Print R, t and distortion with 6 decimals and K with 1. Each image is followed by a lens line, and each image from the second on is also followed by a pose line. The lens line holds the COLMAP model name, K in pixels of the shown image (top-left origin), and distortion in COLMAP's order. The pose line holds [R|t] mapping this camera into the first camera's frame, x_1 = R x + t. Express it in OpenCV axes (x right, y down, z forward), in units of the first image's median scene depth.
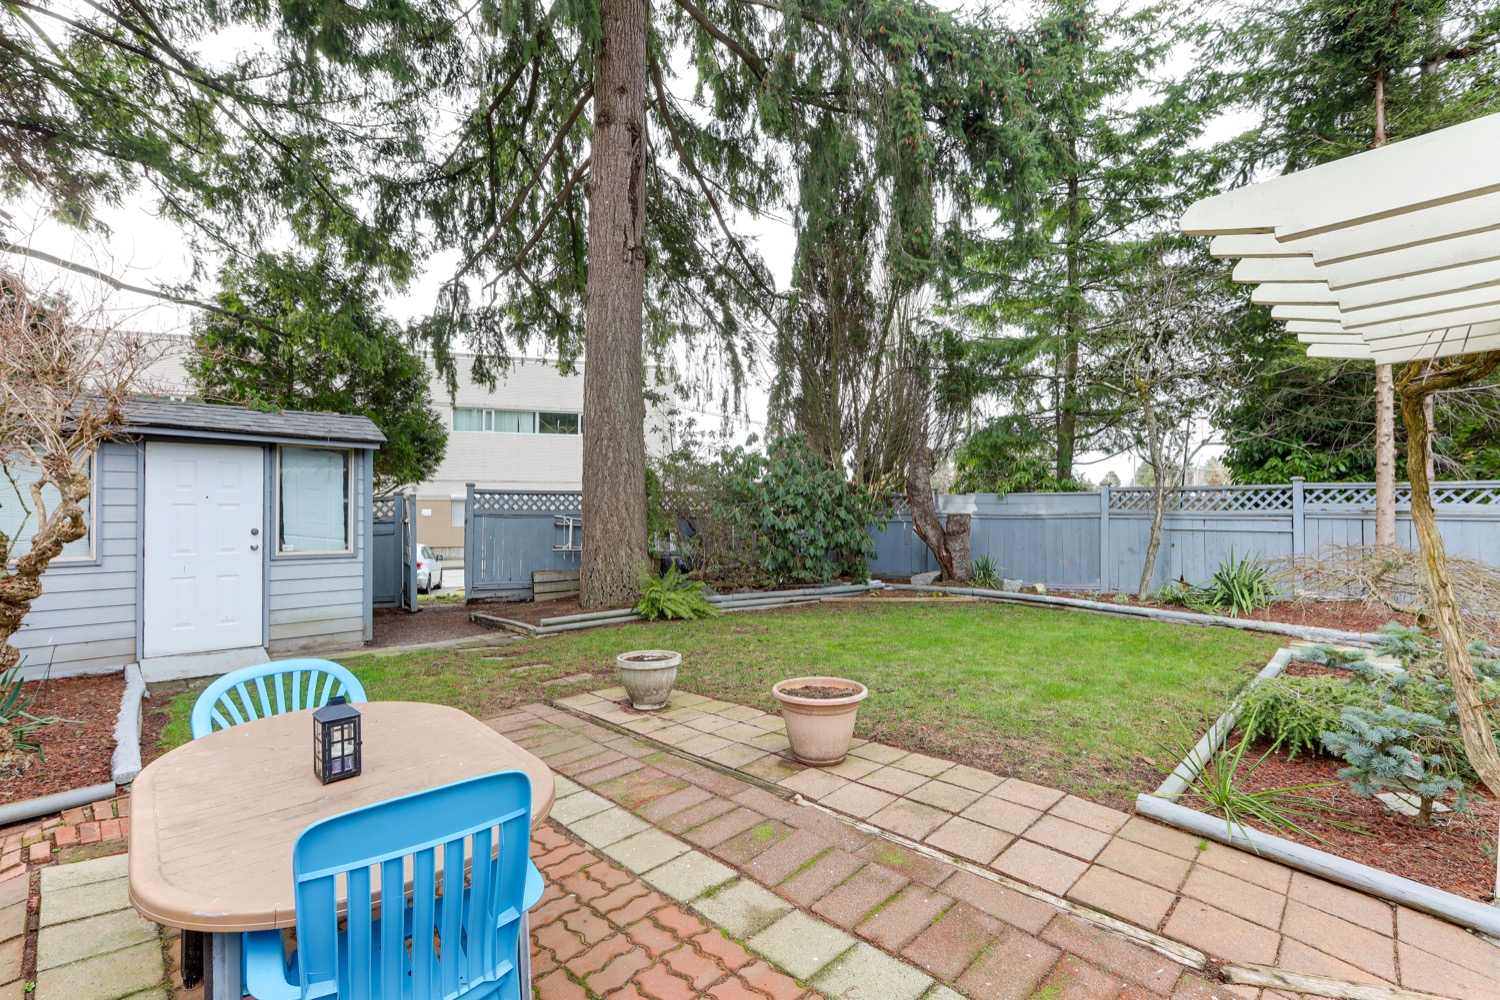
lens RADIAL K [[675.2, 0, 742.0], [0, 675.2, 507.1], [0, 0, 1]] dist [-0.005218, 0.000635]
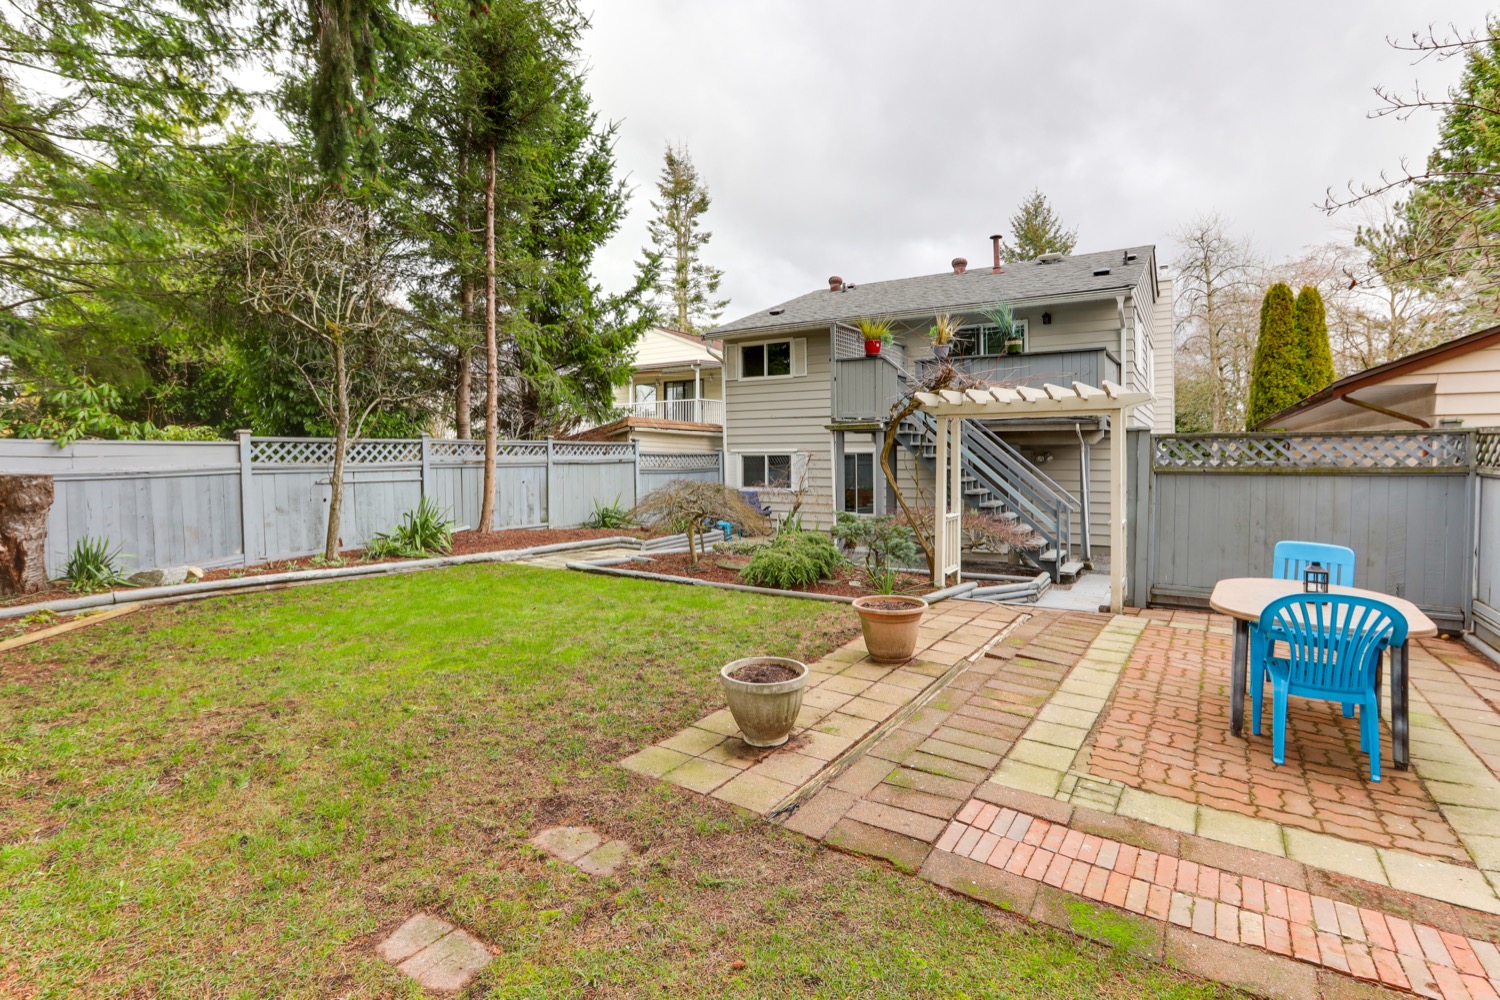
lens RADIAL K [[675.2, 0, 795.7], [0, 675.2, 473.9], [0, 0, 1]] dist [-0.005218, 0.000635]
pose [[-0.206527, -0.027462, 0.978055, -0.558200], [0.006389, 0.999547, 0.029415, -0.005657], [-0.978420, 0.012323, -0.206258, 0.740884]]
